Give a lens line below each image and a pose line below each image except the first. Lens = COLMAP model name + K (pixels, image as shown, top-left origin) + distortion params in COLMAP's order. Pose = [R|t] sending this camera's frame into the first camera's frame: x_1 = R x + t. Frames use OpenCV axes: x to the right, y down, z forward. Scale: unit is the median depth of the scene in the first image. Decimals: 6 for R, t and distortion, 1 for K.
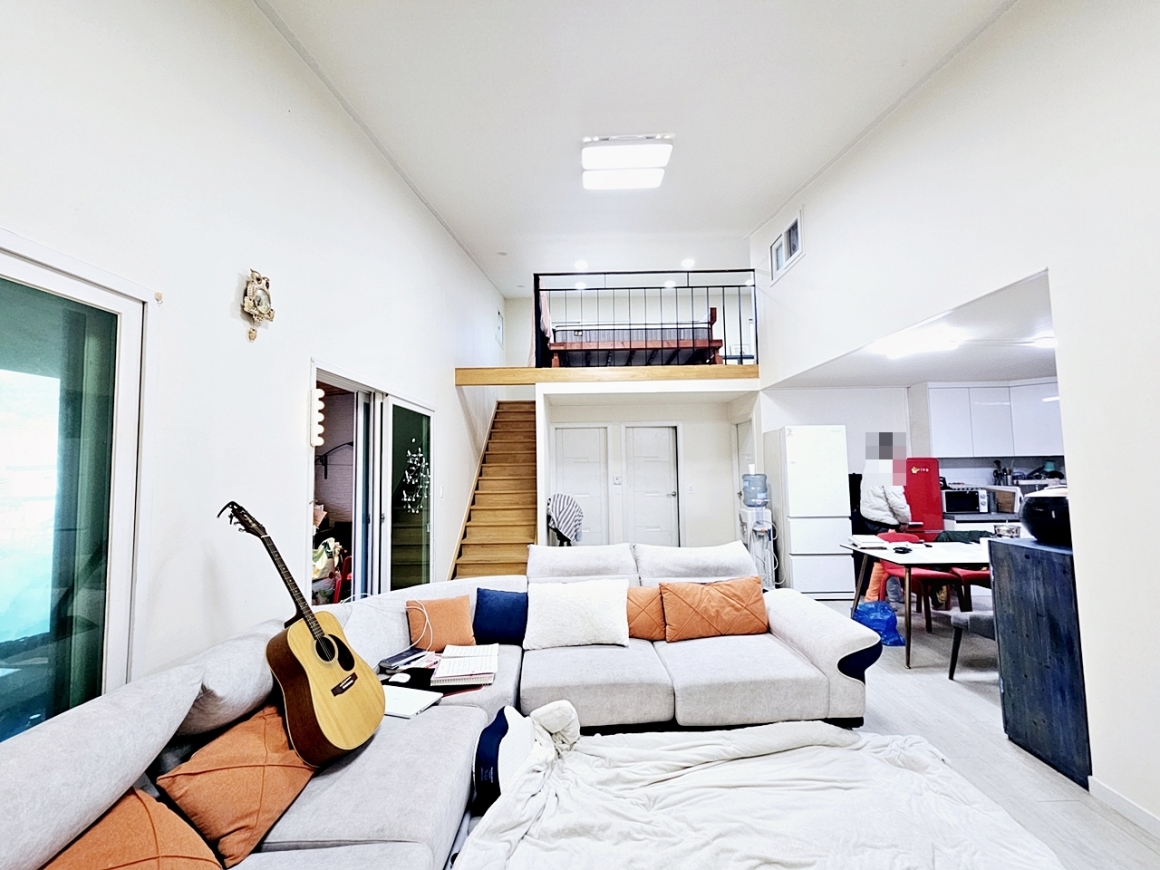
lens RADIAL K [[473.4, 0, 580.0], [0, 473.4, 435.0], [0, 0, 1]] dist [-0.000109, -0.000646]
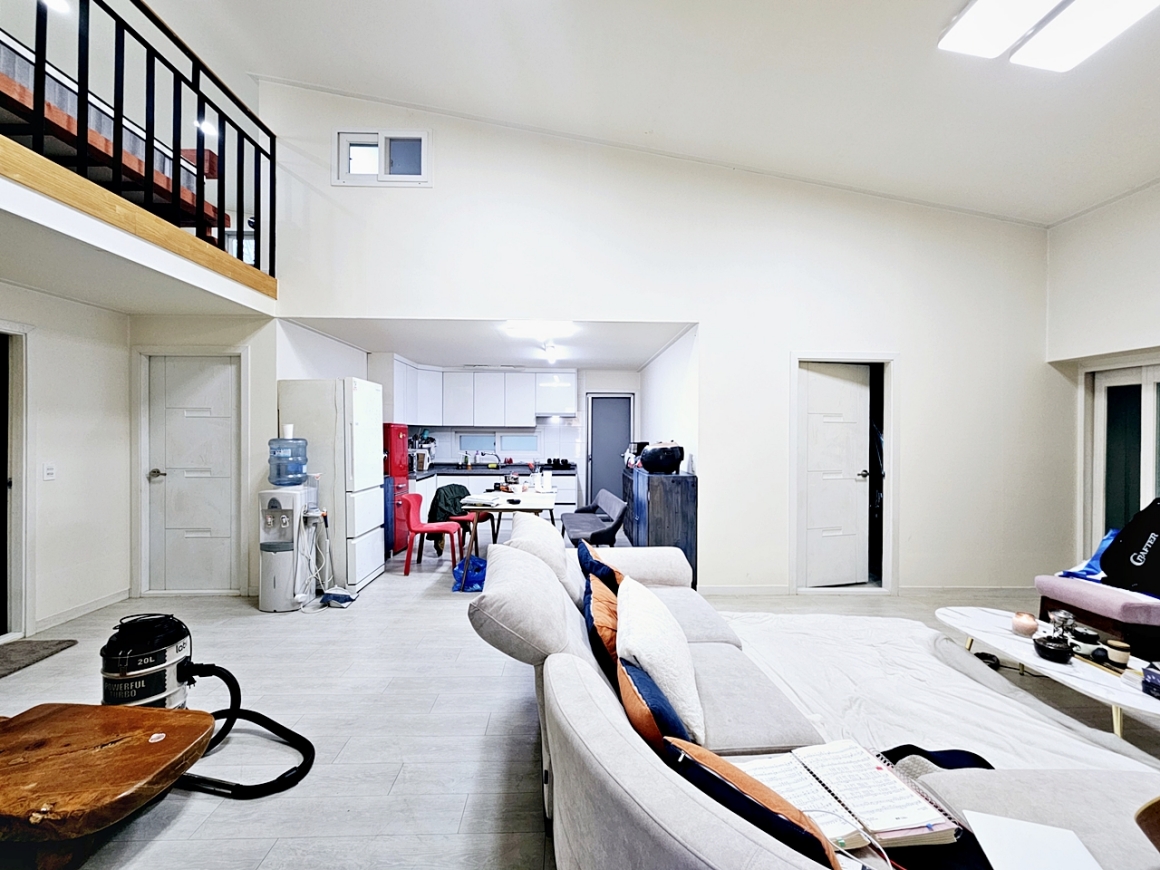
lens RADIAL K [[473.4, 0, 580.0], [0, 473.4, 435.0], [0, 0, 1]] dist [-0.000109, -0.000646]
pose [[-0.048672, 0.012960, 0.998731, -0.351512], [-0.069614, 0.997440, -0.016336, 0.062024], [-0.996386, -0.070321, -0.047645, 0.644433]]
